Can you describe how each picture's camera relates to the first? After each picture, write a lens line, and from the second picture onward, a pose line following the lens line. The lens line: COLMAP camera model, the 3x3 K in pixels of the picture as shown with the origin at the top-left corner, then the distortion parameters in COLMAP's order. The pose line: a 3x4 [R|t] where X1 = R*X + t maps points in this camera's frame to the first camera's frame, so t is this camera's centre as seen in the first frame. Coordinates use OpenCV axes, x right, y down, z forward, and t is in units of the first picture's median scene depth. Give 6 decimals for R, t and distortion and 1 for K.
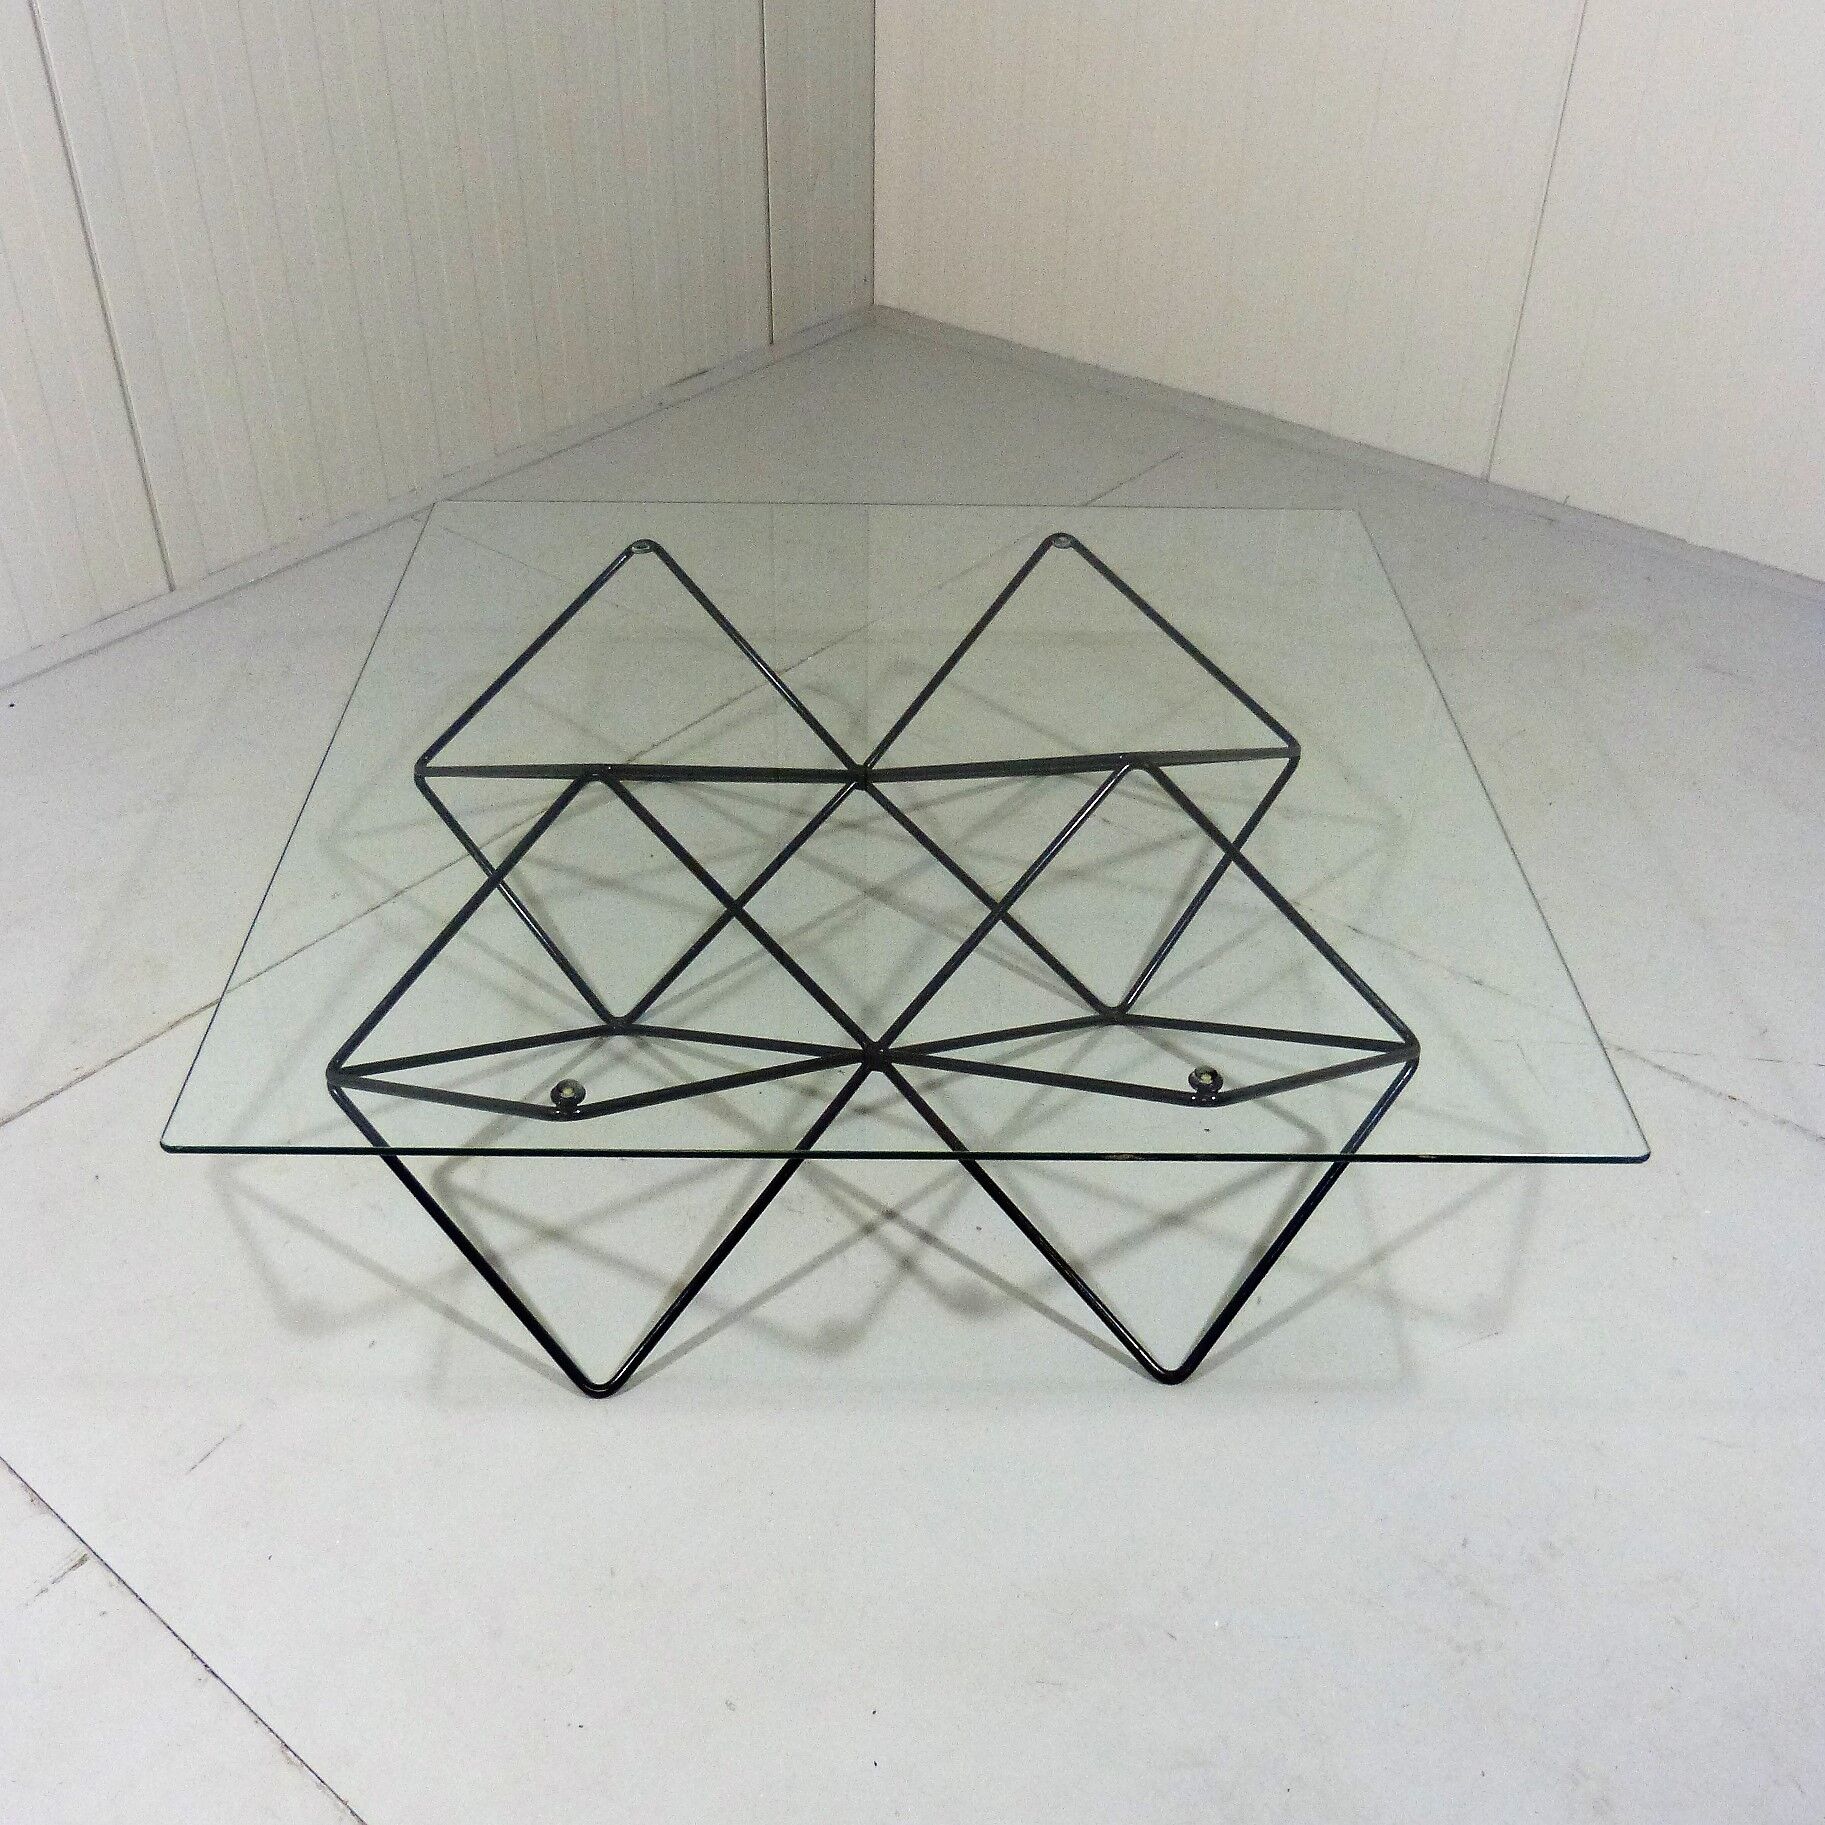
lens RADIAL K [[1831.4, 0, 912.5], [0, 1831.4, 912.5], [0, 0, 1]] dist [-0.018320, -0.022334]
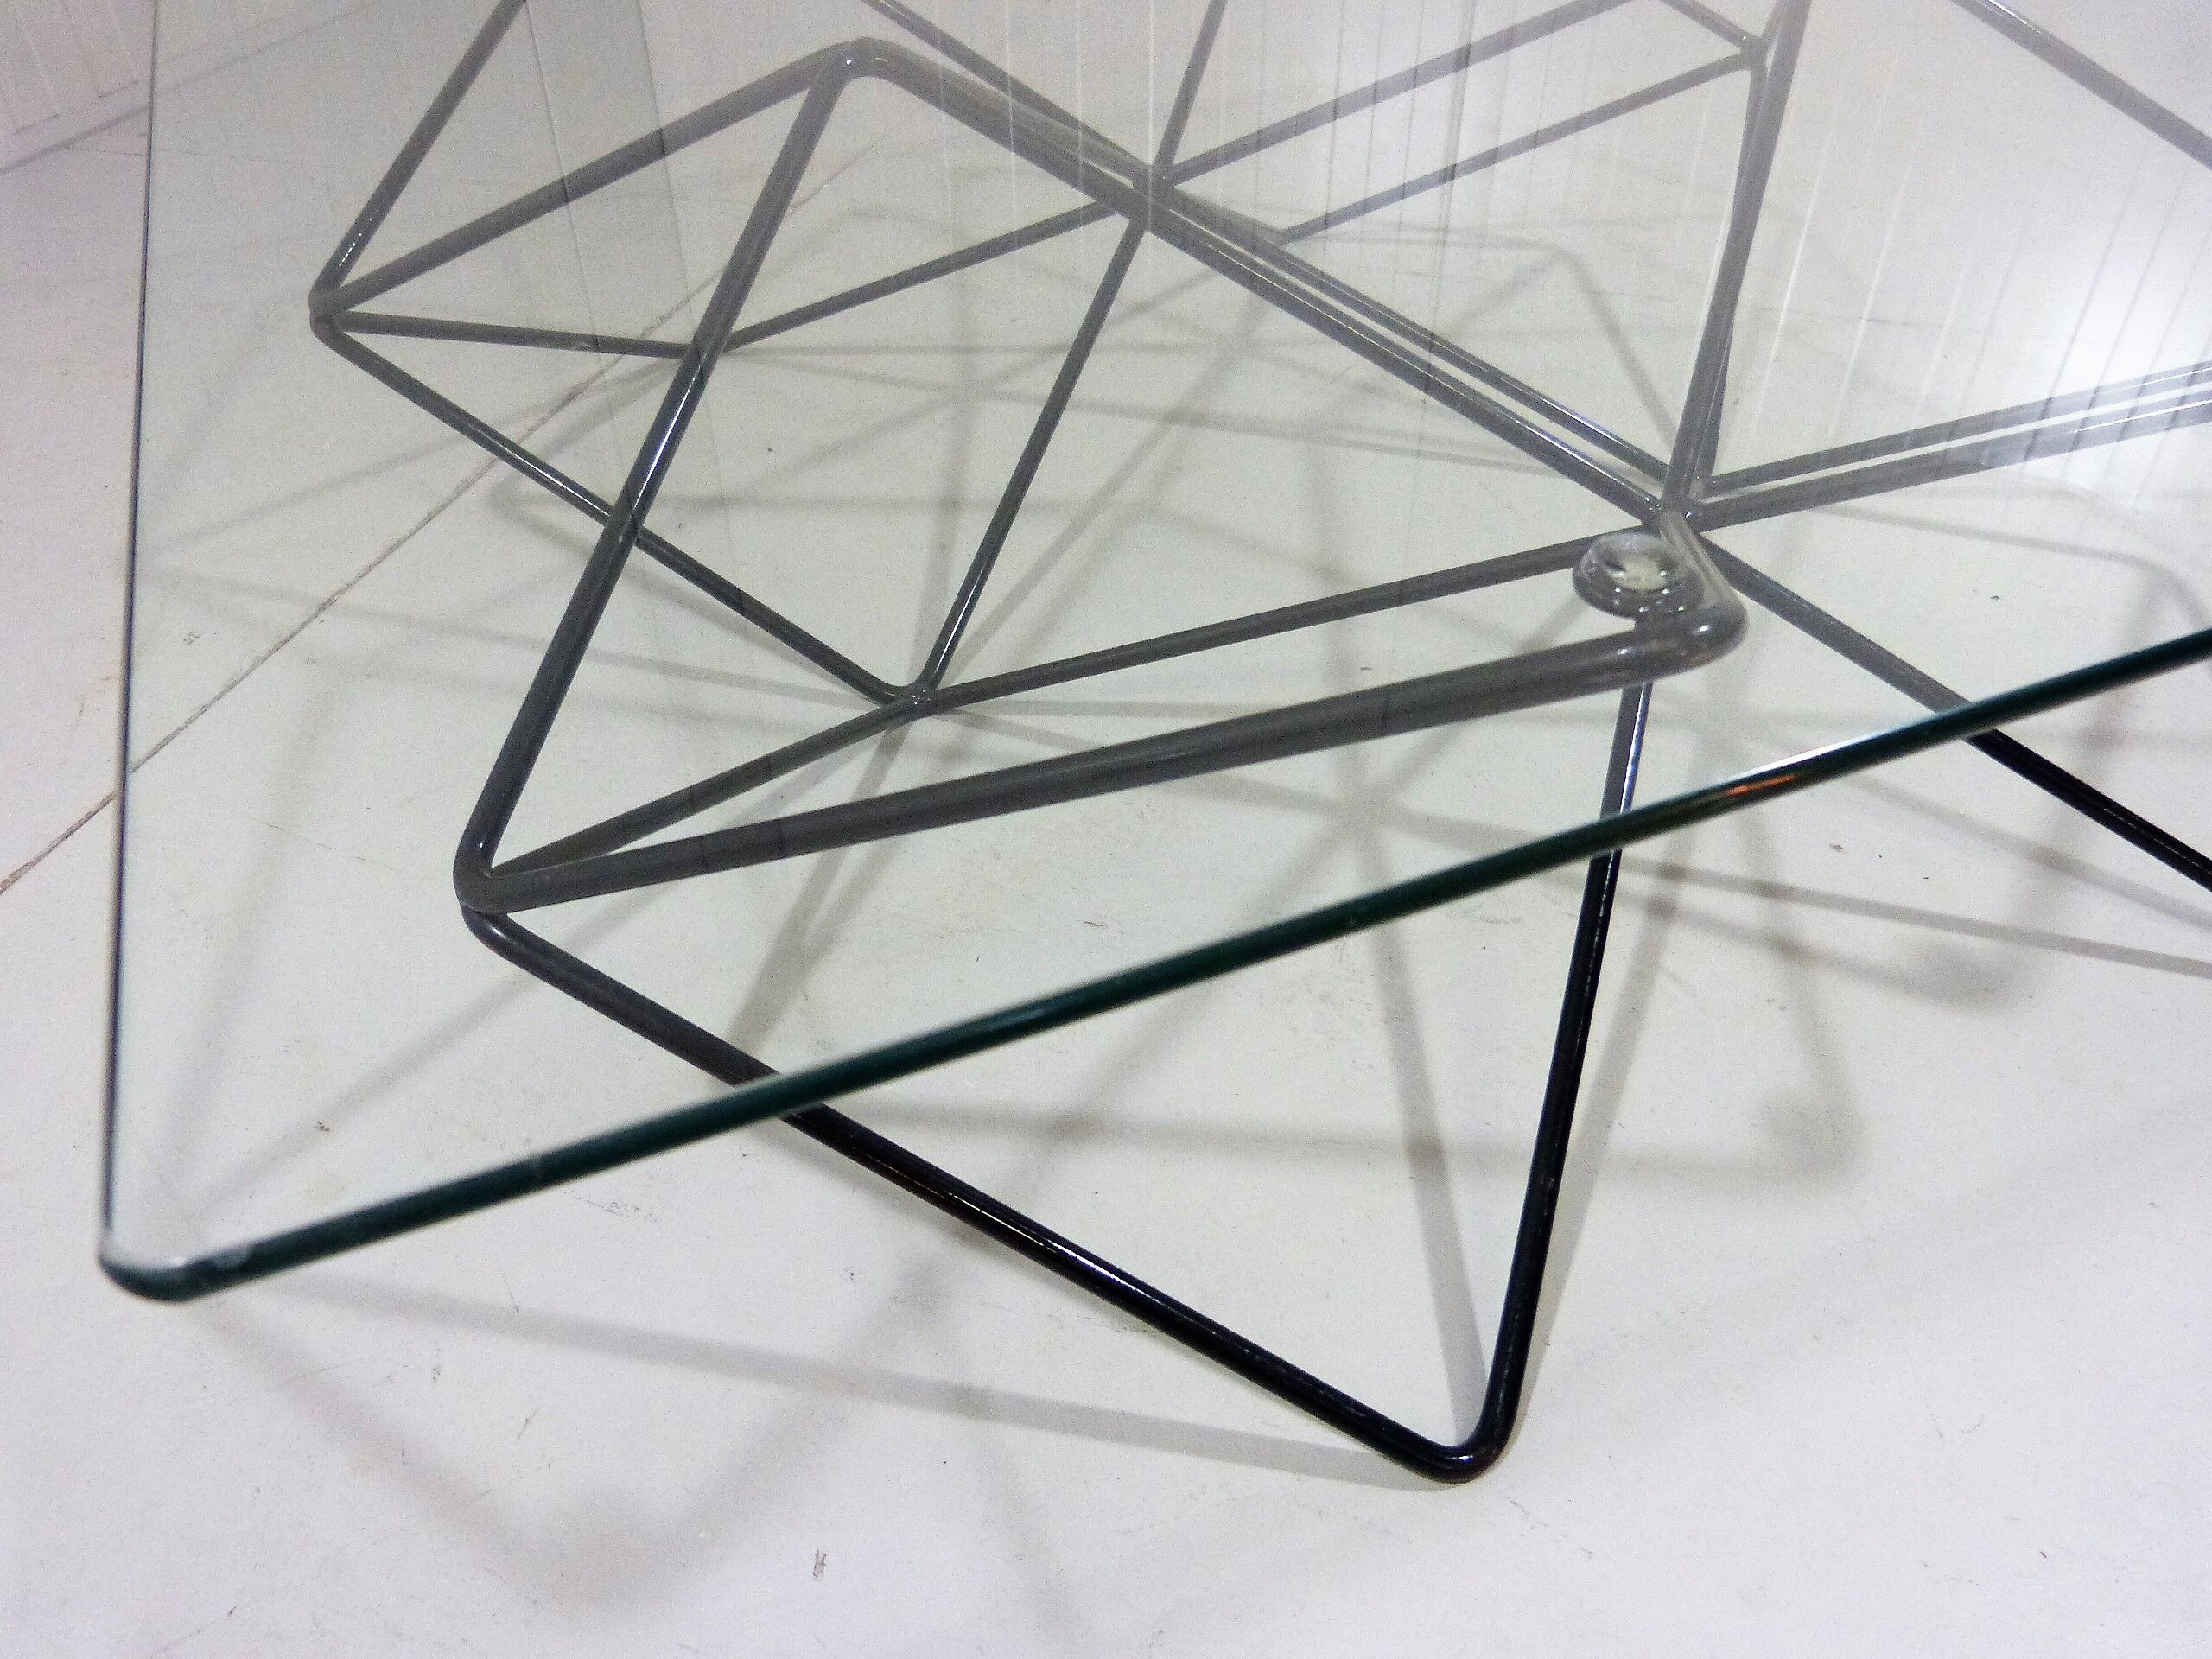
lens RADIAL K [[1615.0, 0, 1116.2], [0, 1615.0, 821.9], [0, 0, 1]] dist [-0.012114, -0.000586]
pose [[0.924413, -0.267982, 0.271377, -0.272995], [0.249088, 0.963041, 0.102505, 0.071783], [-0.288817, -0.027160, 0.956999, 0.643503]]
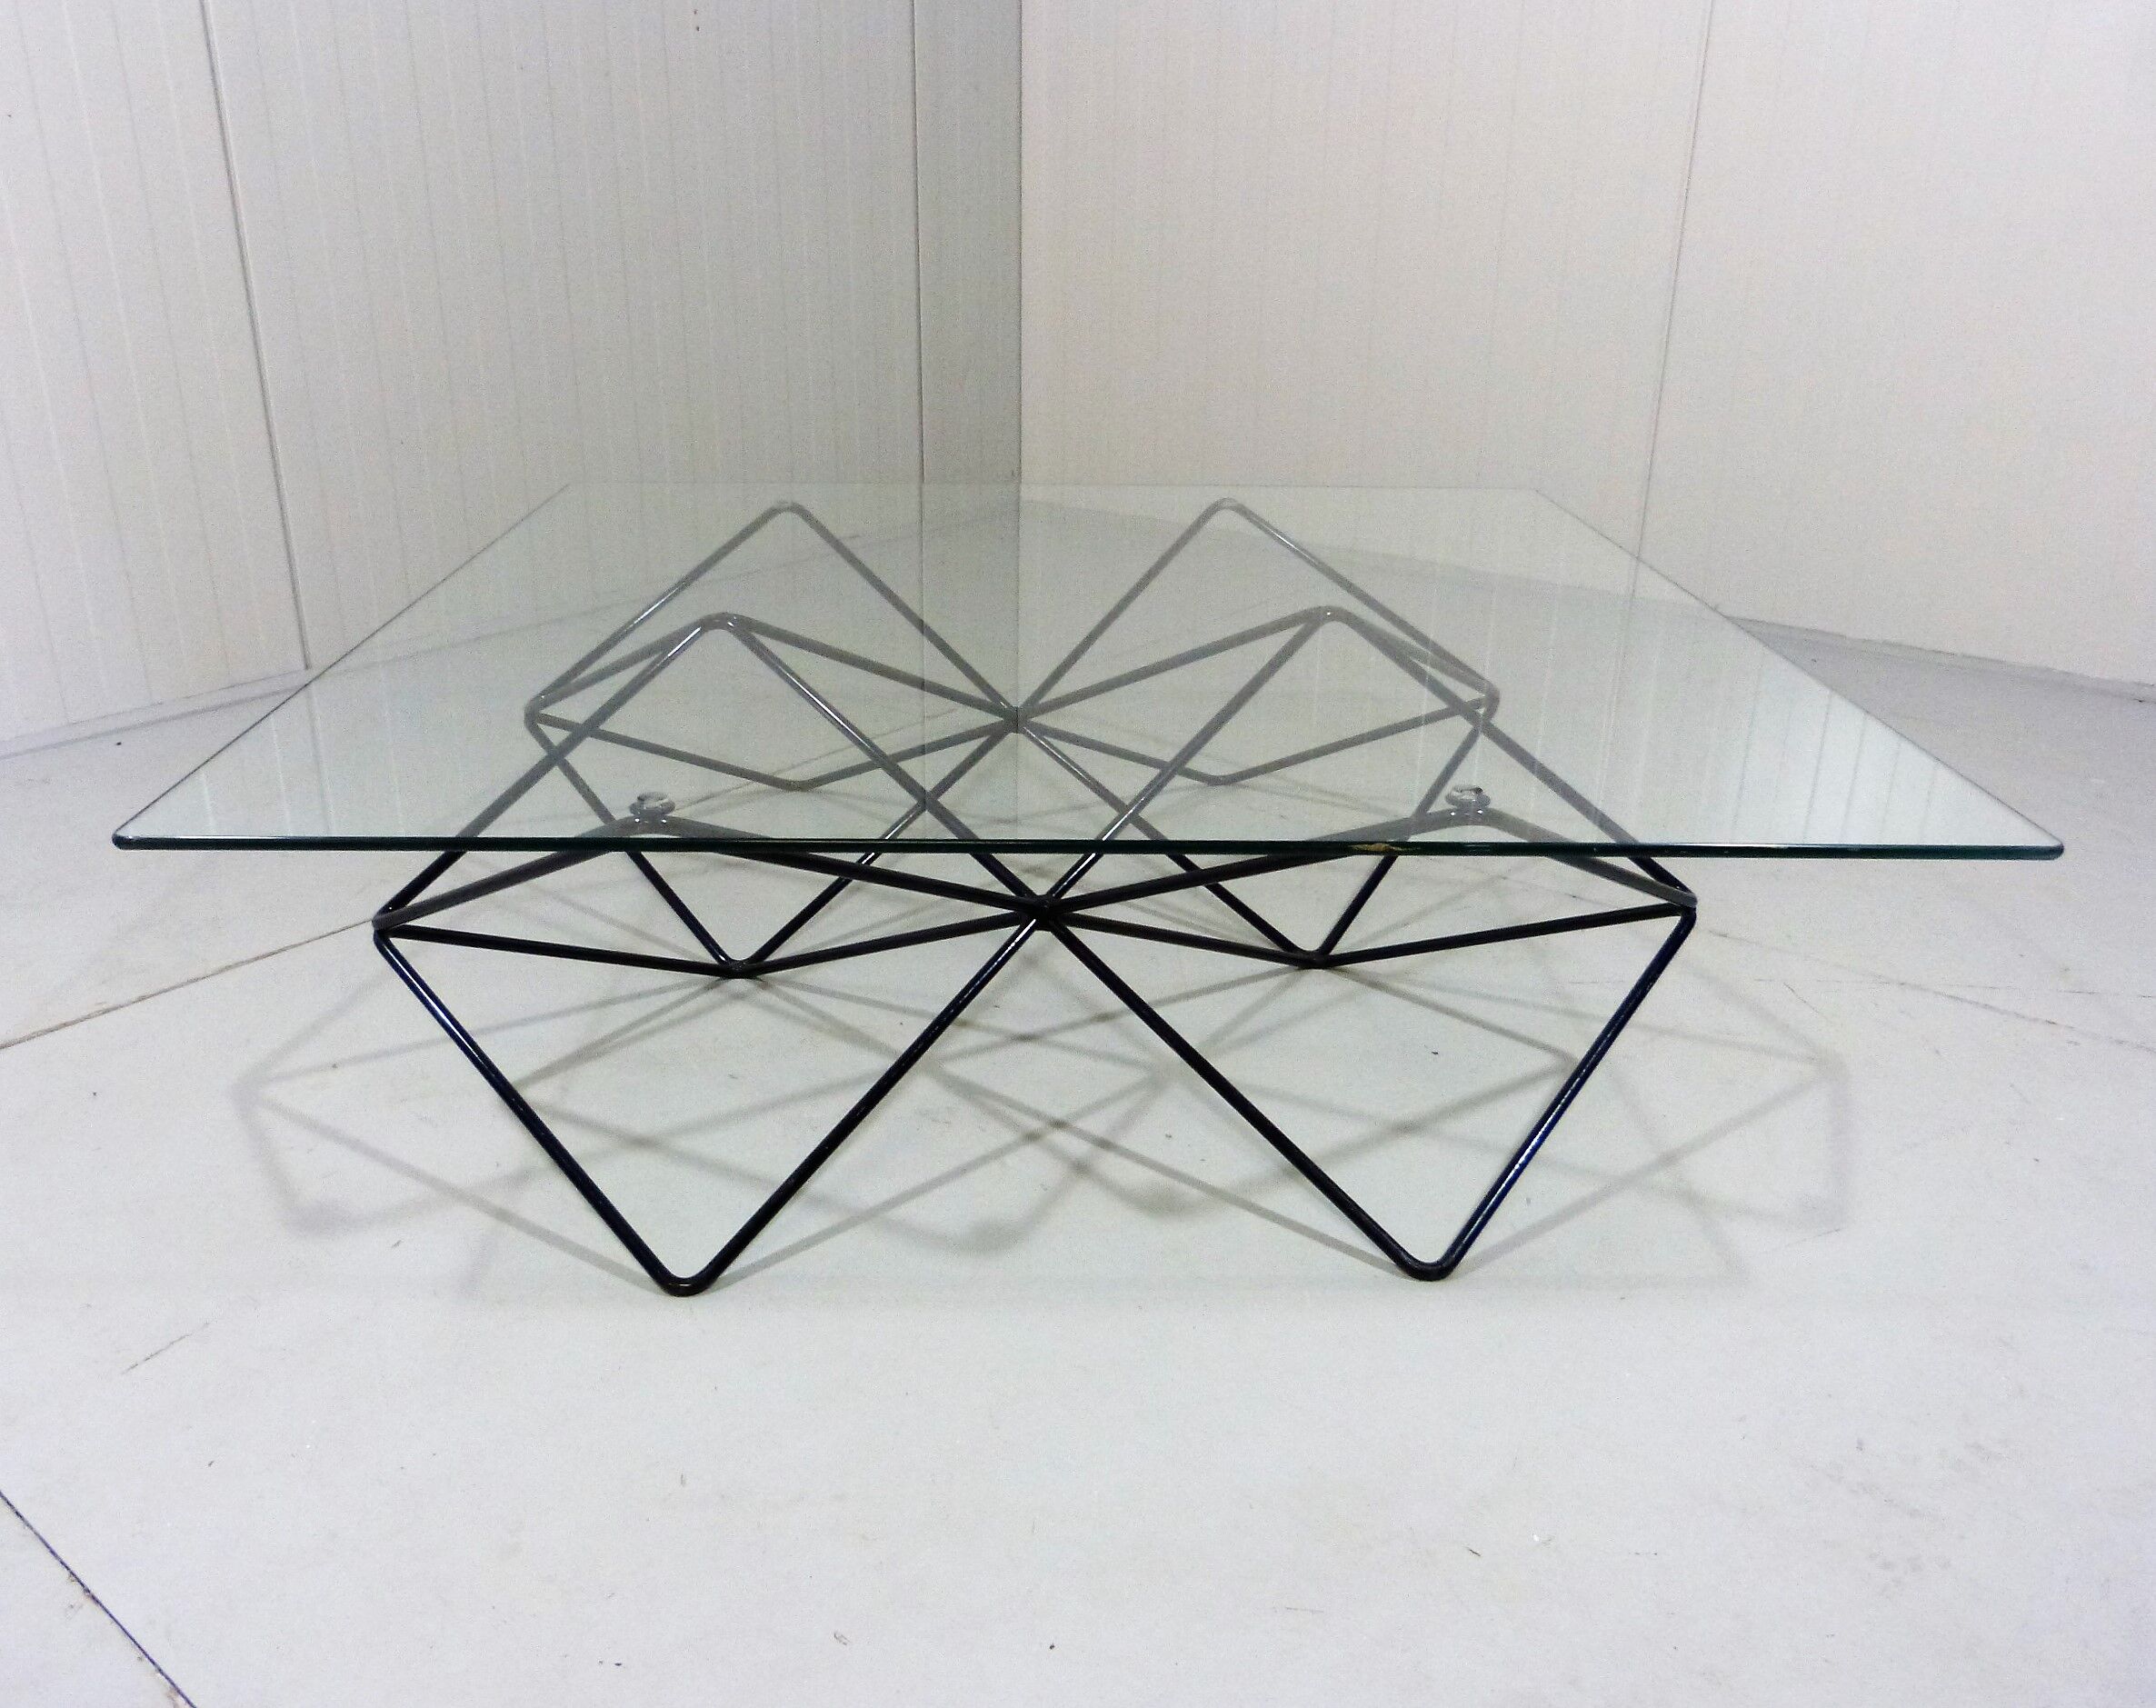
lens RADIAL K [[1690.8, 0, 1042.4], [0, 1690.8, 853.7], [0, 0, 1]] dist [-0.022527, 0.005889]
pose [[0.999952, -0.008855, -0.004297, -0.015406], [0.007479, 0.967417, -0.253078, 0.245308], [0.006398, 0.253034, 0.967436, 0.250591]]
